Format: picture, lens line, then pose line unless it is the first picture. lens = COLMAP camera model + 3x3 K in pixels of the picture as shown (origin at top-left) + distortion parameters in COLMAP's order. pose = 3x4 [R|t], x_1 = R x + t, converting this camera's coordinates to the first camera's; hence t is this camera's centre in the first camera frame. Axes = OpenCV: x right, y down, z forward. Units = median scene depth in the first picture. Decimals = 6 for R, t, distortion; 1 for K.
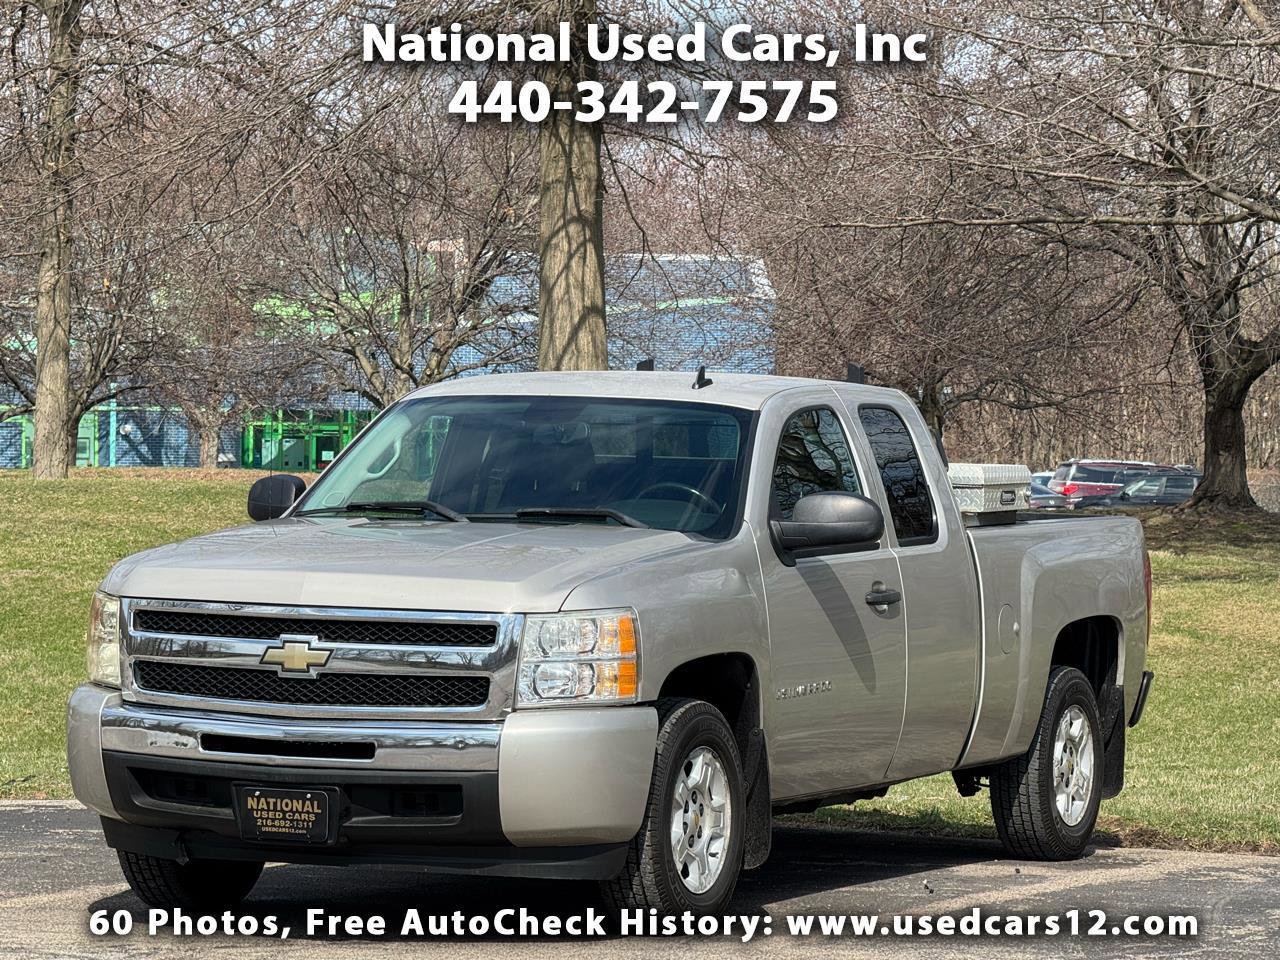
lens RADIAL K [[4628.1, 0, 639.2], [0, 4628.1, 535.8], [0, 0, 1]] dist [0.241935, -0.521561]
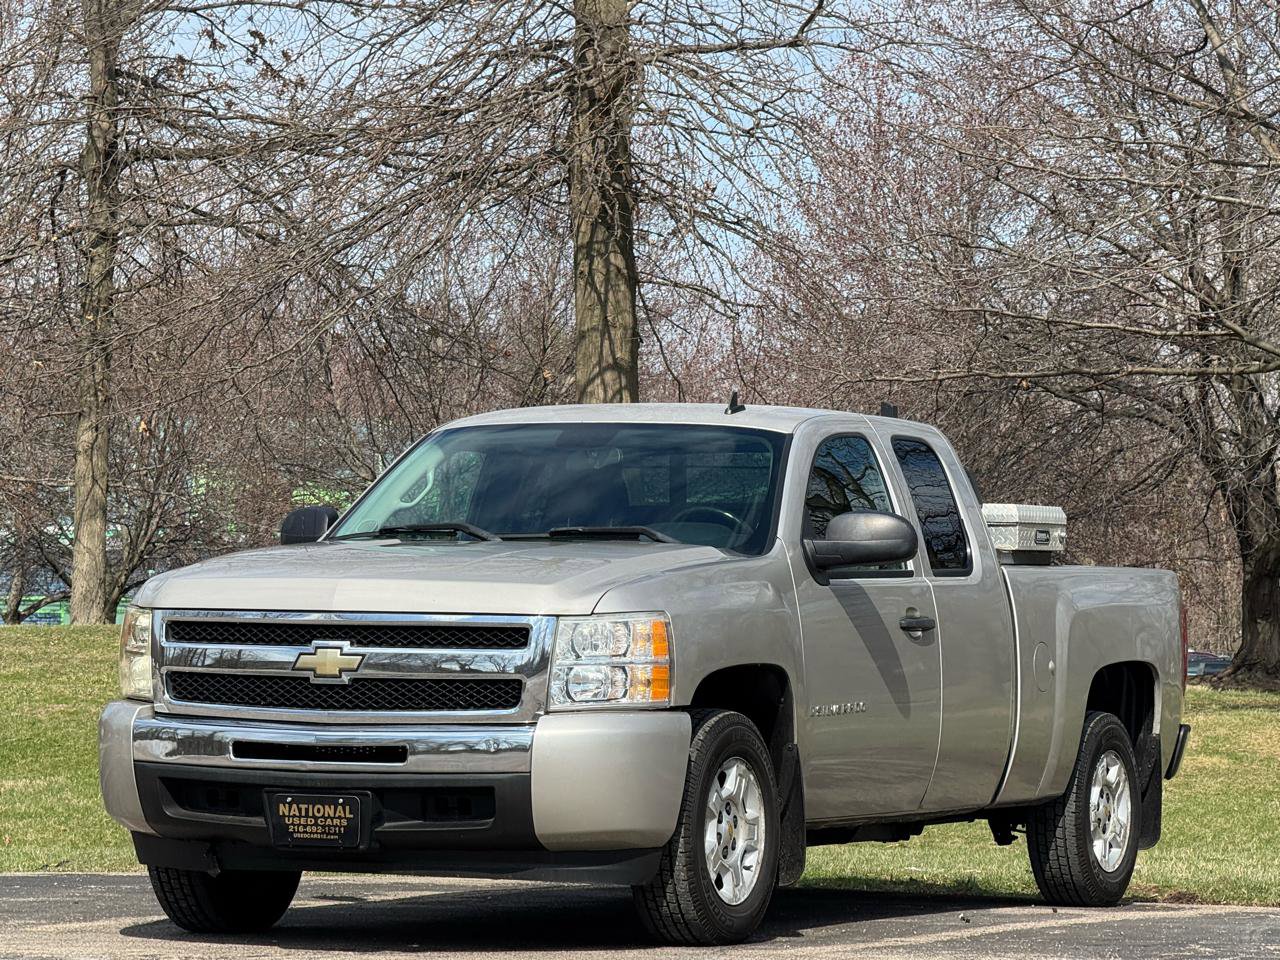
lens RADIAL K [[4628.1, 0, 639.2], [0, 4628.1, 535.8], [0, 0, 1]] dist [0.241935, -0.521561]
pose [[0.999964, -0.002680, -0.008045, 0.000897], [0.002324, 0.999033, -0.043905, 0.038549], [0.008155, 0.043884, 0.999003, 0.002964]]
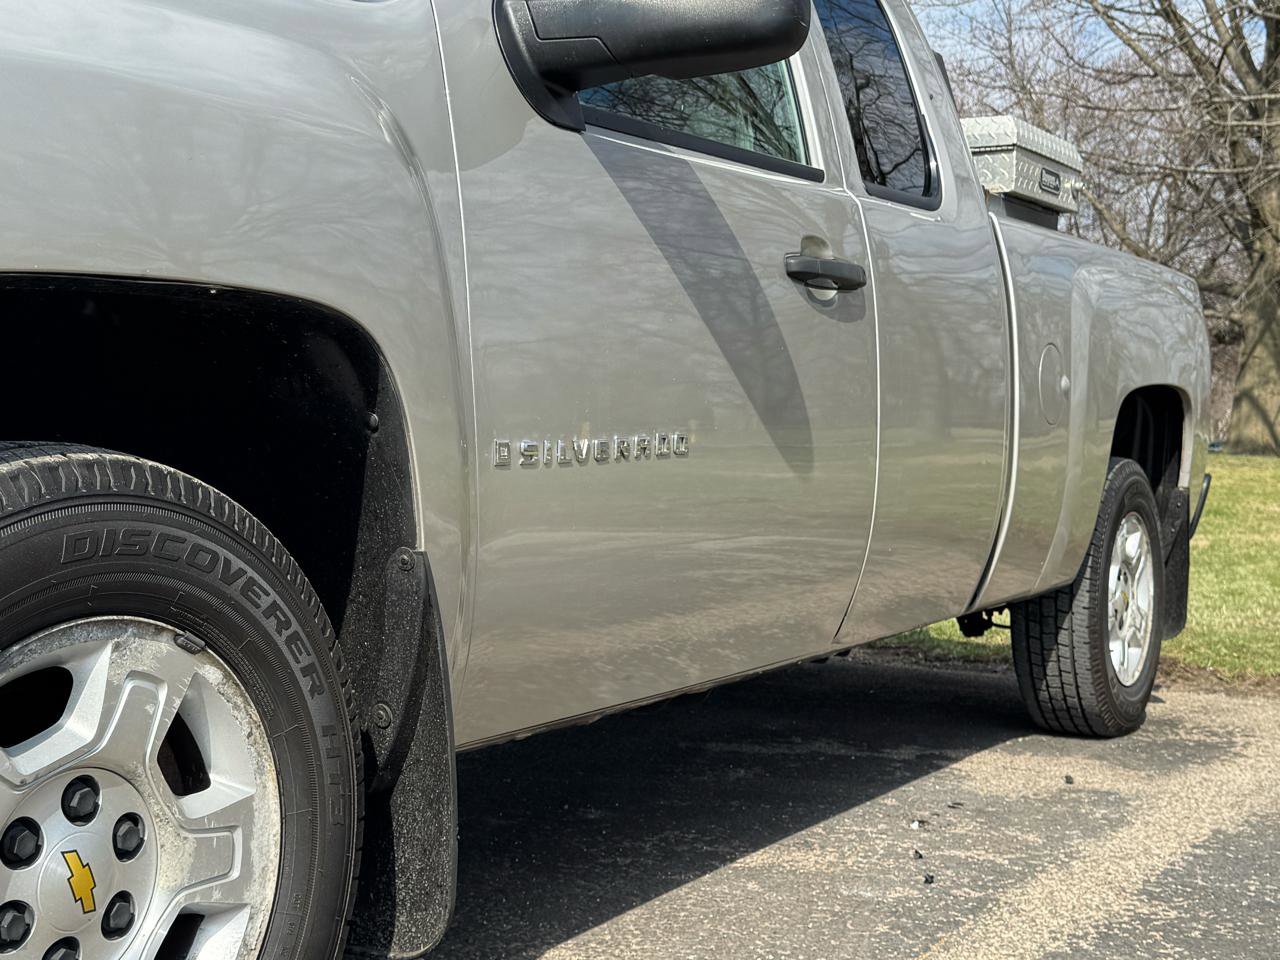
lens RADIAL K [[1717.3, 0, 640.0], [0, 1717.3, 480.0], [0, 0, 1]] dist [0.119767, 0.006160]
pose [[0.995342, 0.002276, -0.096378, 0.051319], [-0.001542, 0.999969, 0.007689, 0.033740], [0.096392, -0.007504, 0.995315, 0.833279]]
